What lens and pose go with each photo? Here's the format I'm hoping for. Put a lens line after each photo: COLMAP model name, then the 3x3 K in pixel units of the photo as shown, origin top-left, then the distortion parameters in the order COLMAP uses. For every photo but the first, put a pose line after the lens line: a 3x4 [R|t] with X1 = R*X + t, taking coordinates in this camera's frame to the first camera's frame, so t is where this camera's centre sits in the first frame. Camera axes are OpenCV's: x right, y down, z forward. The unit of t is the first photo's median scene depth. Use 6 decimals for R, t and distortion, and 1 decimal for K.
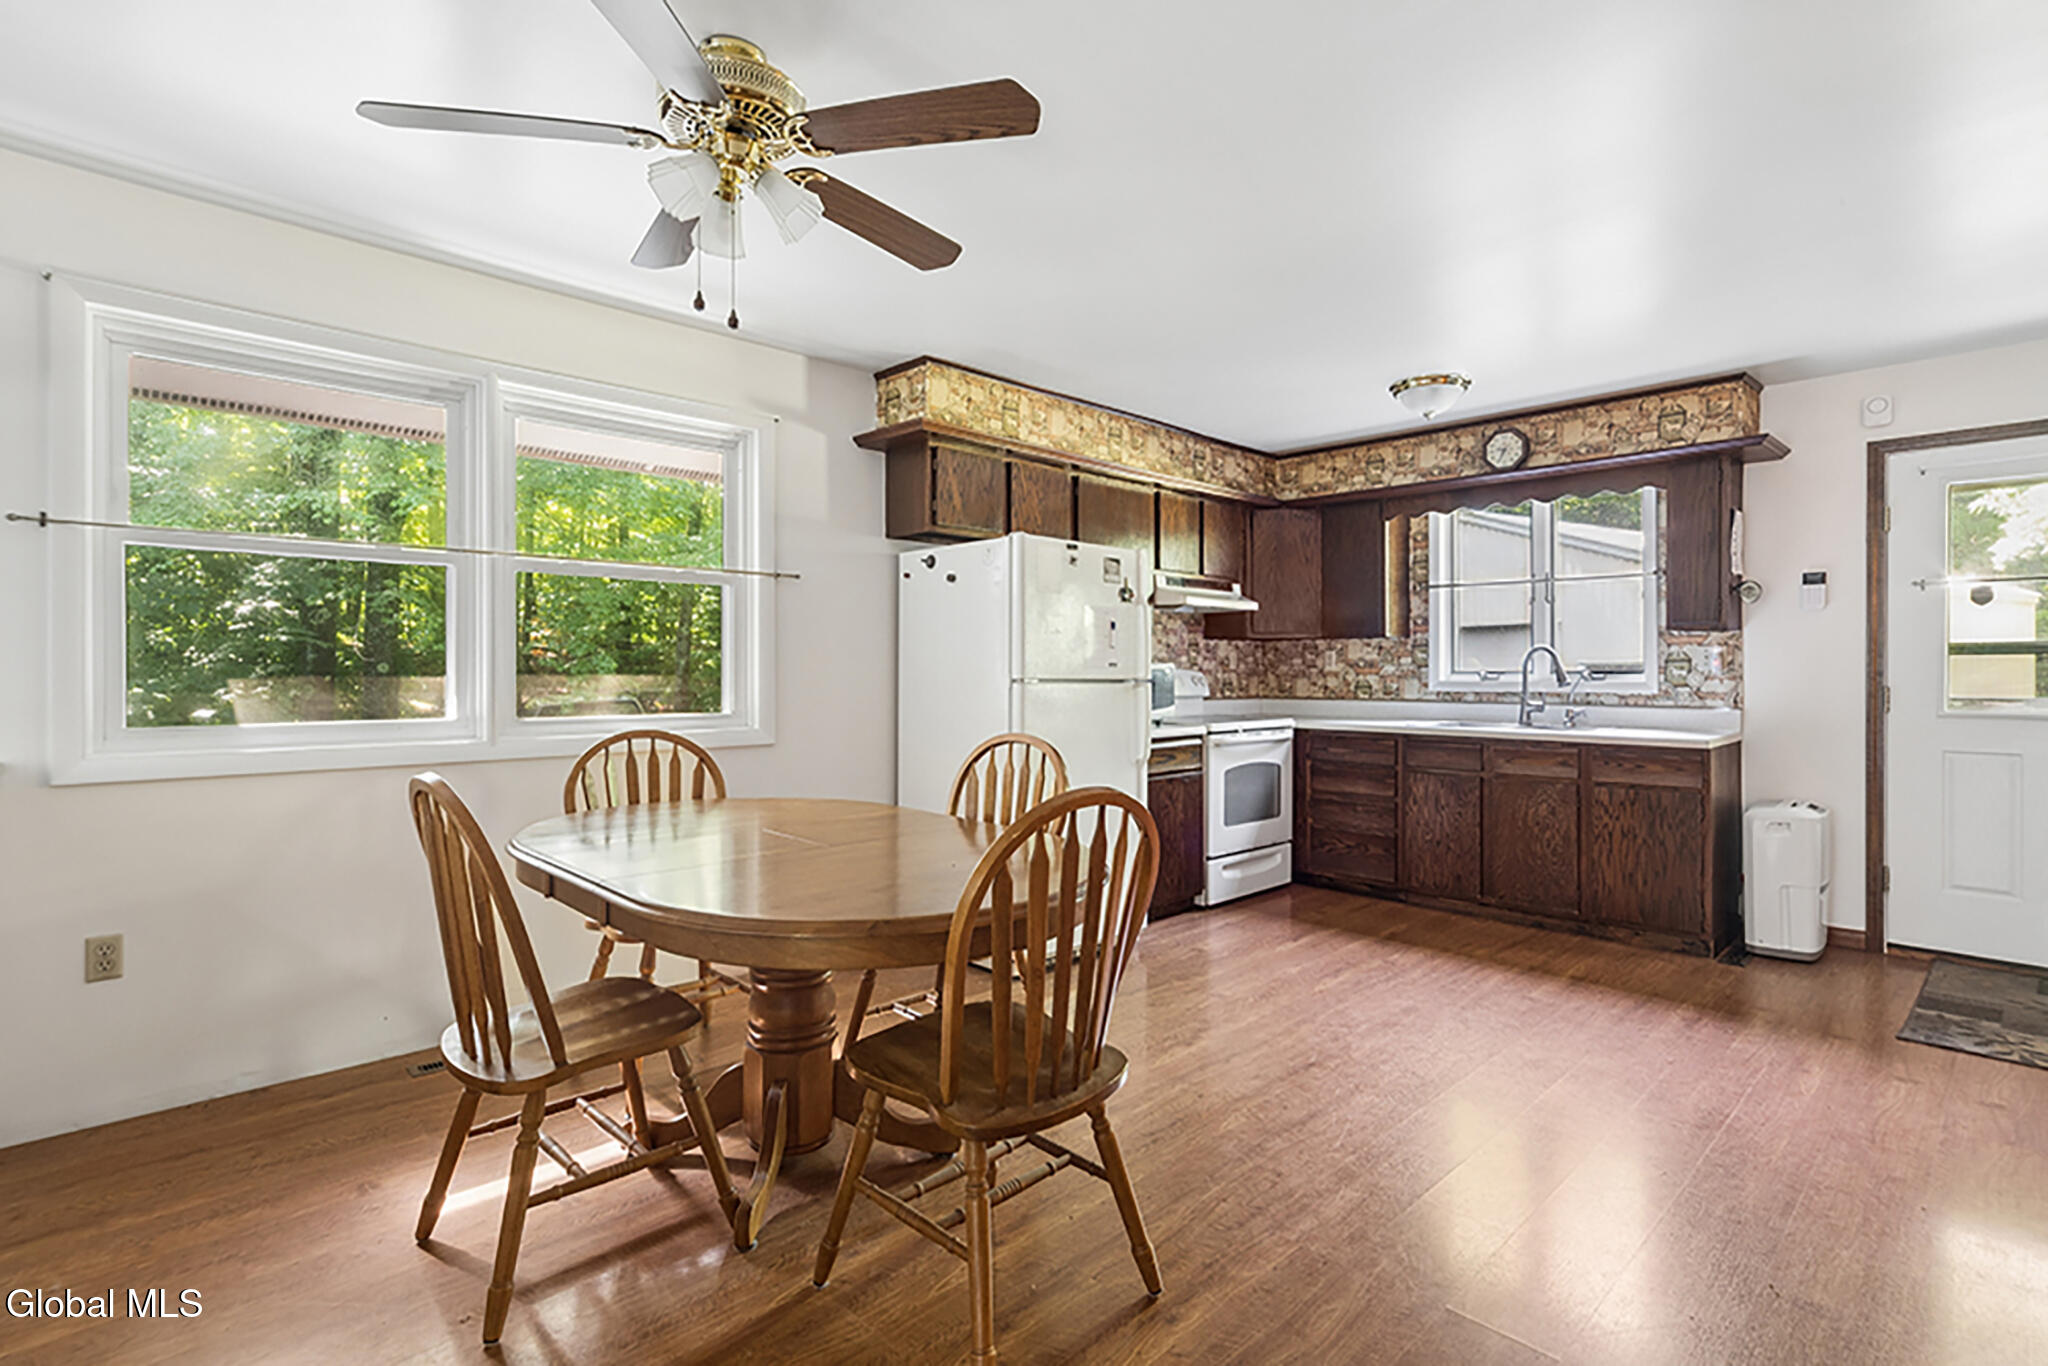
lens RADIAL K [[977.9, 0, 1024.8], [0, 977.9, 673.3], [0, 0, 1]] dist [0.004711, -0.000742]
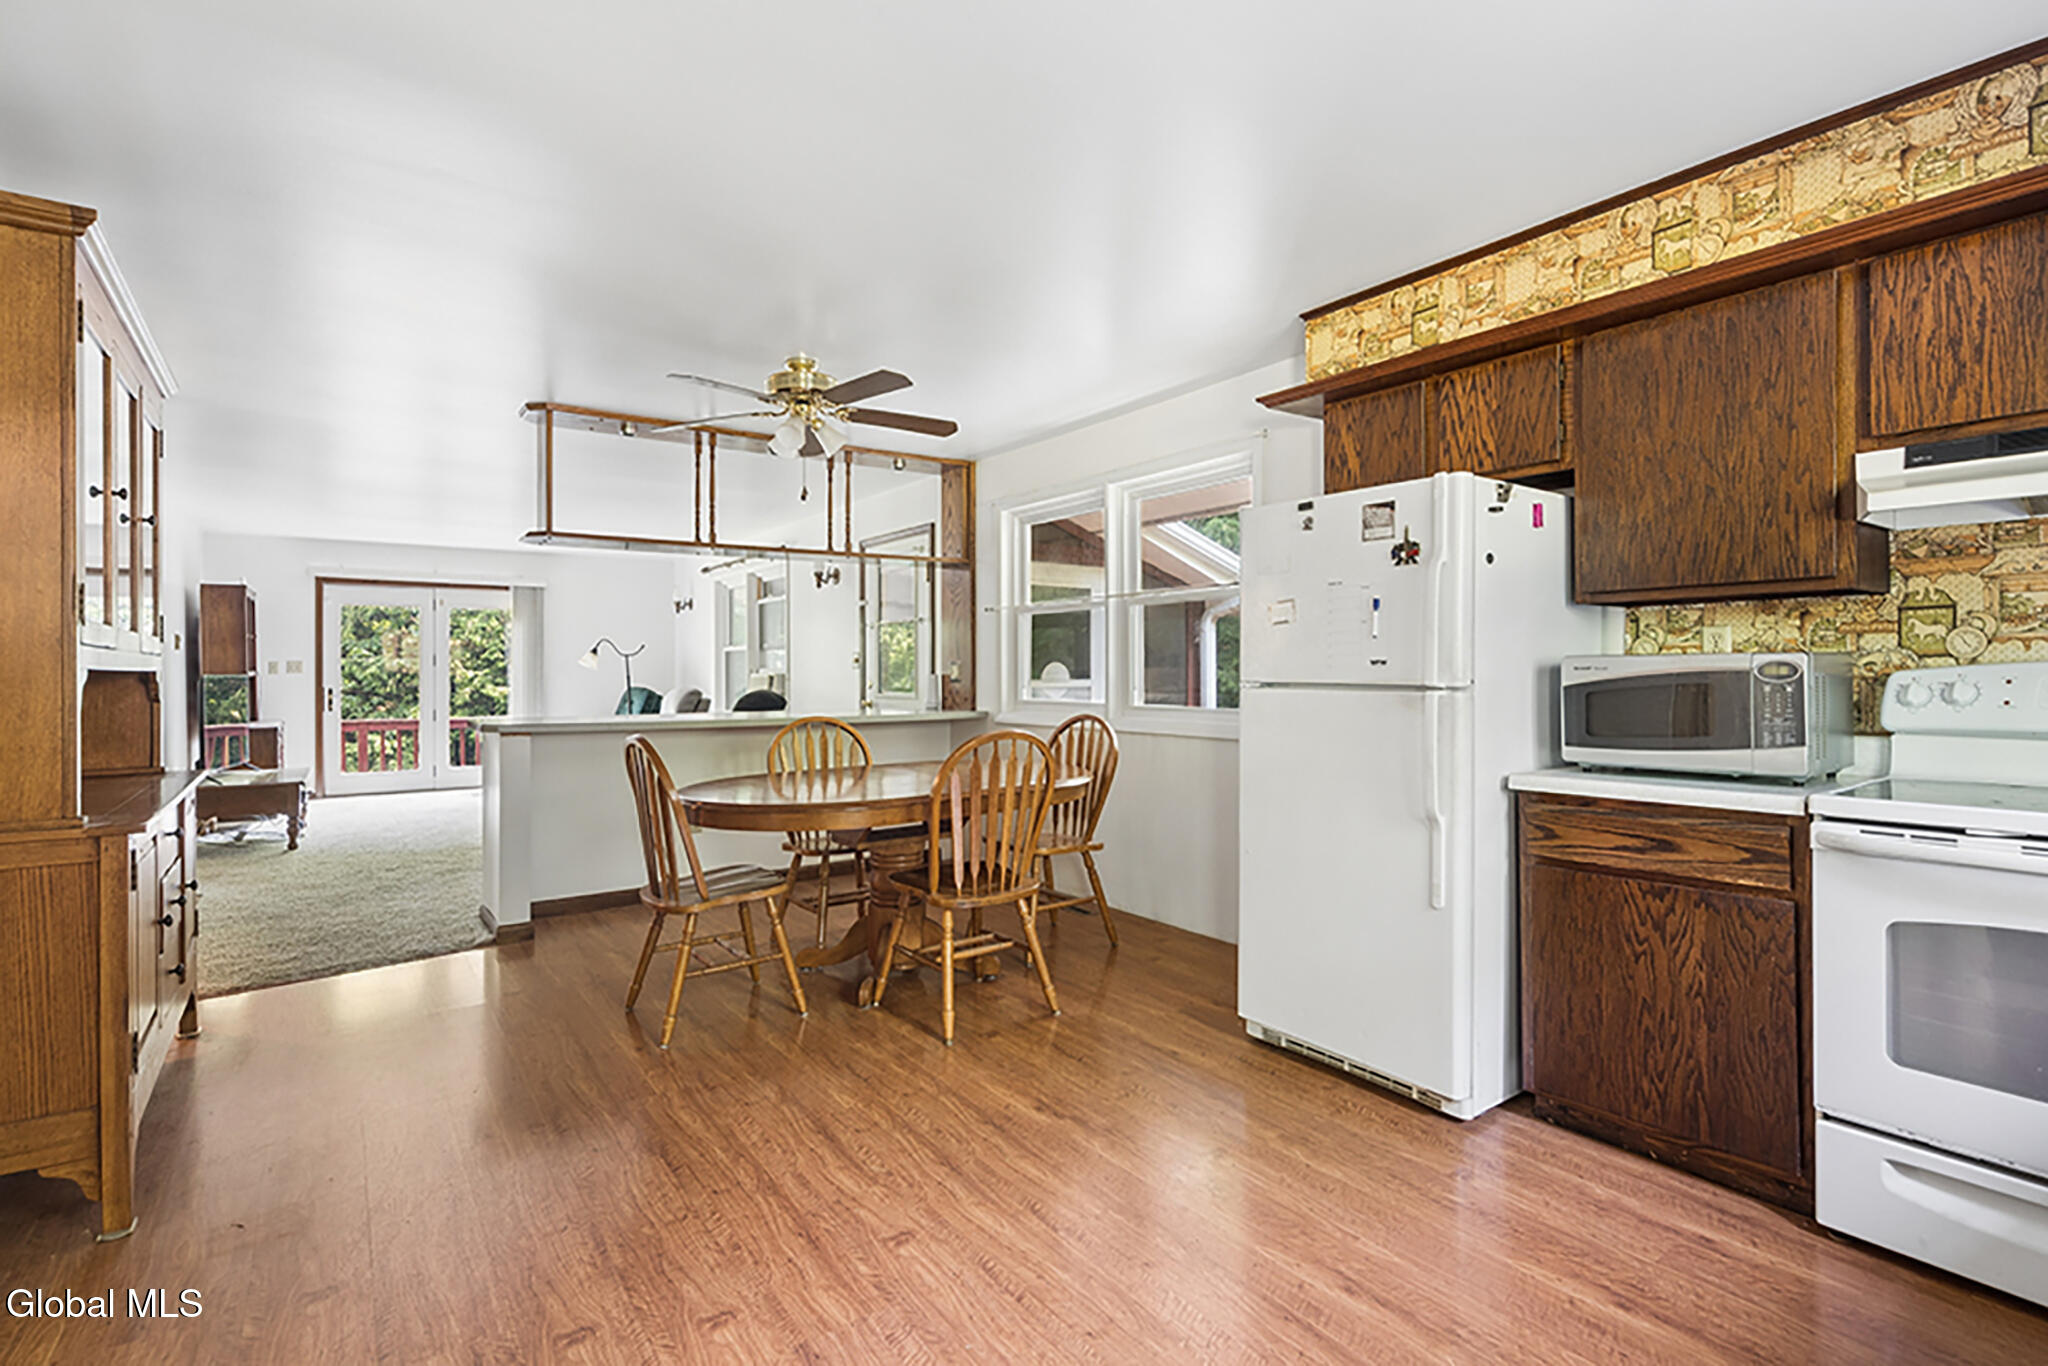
lens RADIAL K [[977.9, 0, 1030.9], [0, 977.9, 666.1], [0, 0, 1]] dist [0.004711, -0.000742]
pose [[-0.148860, -0.004598, -0.988848, 0.721429], [0.002697, 0.999984, -0.005056, -0.003310], [0.988855, -0.003420, -0.148845, 0.793935]]
